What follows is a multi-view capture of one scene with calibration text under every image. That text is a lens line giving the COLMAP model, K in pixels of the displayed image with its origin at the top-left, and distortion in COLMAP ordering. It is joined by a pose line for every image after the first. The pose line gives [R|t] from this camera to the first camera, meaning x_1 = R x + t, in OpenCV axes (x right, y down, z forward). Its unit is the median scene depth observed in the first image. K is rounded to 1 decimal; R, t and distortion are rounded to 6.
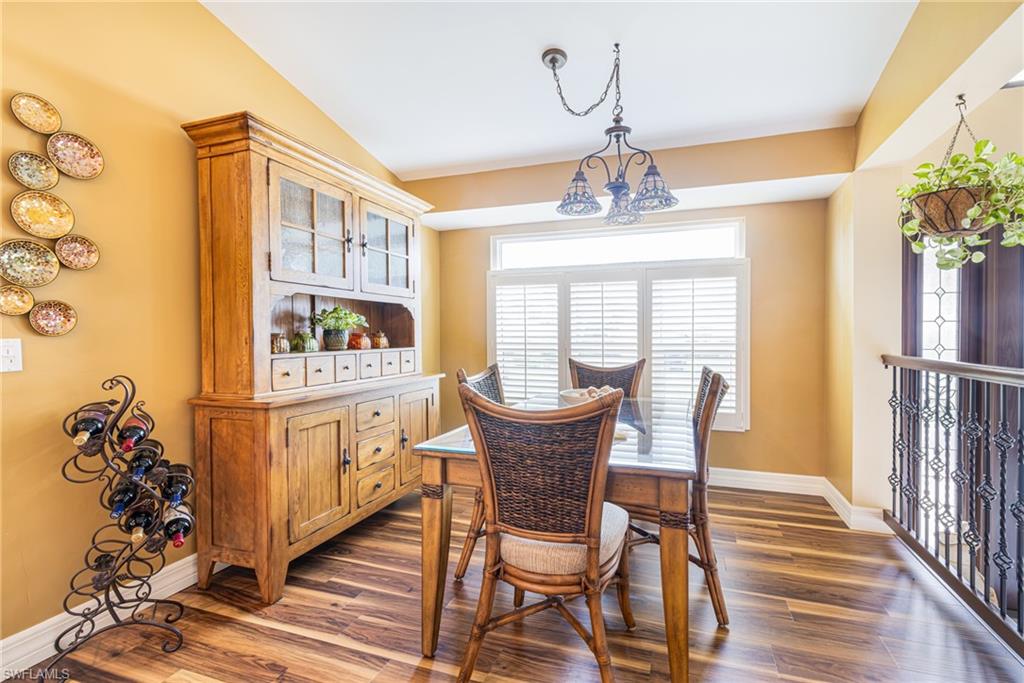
lens RADIAL K [[457.5, 0, 532.8], [0, 457.5, 335.8], [0, 0, 1]] dist [0.000865, 0.000107]
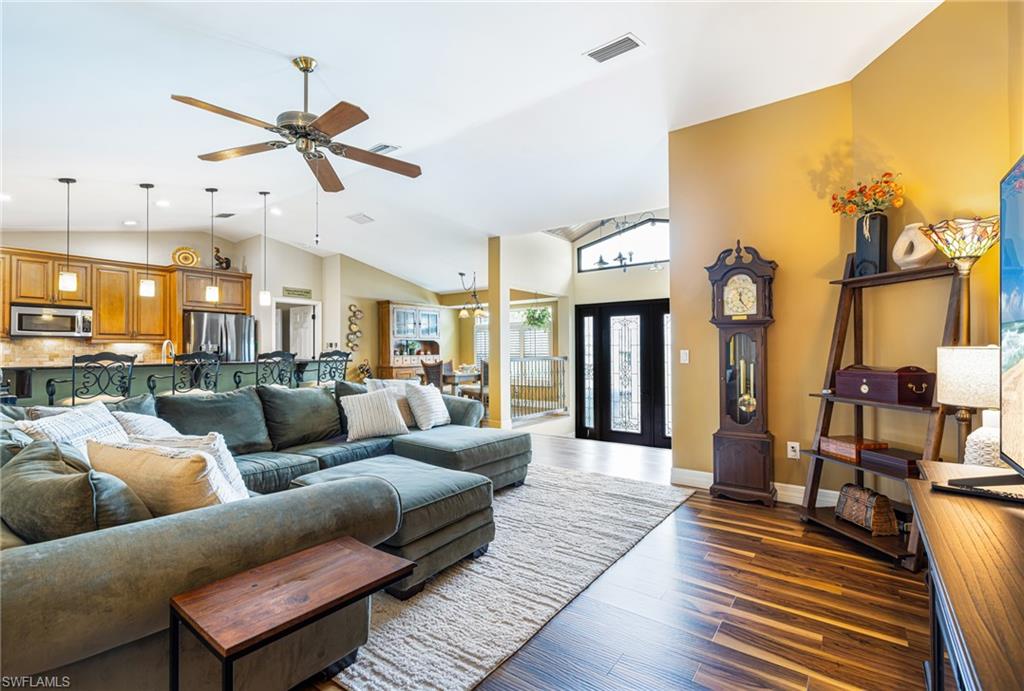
lens RADIAL K [[456.5, 0, 527.2], [0, 456.5, 342.9], [0, 0, 1]] dist [0.004477, -0.001291]
pose [[0.951598, -0.009738, -0.307192, 1.668863], [0.002413, 0.999704, -0.024216, 0.029072], [0.307337, 0.022302, 0.951339, -2.314385]]
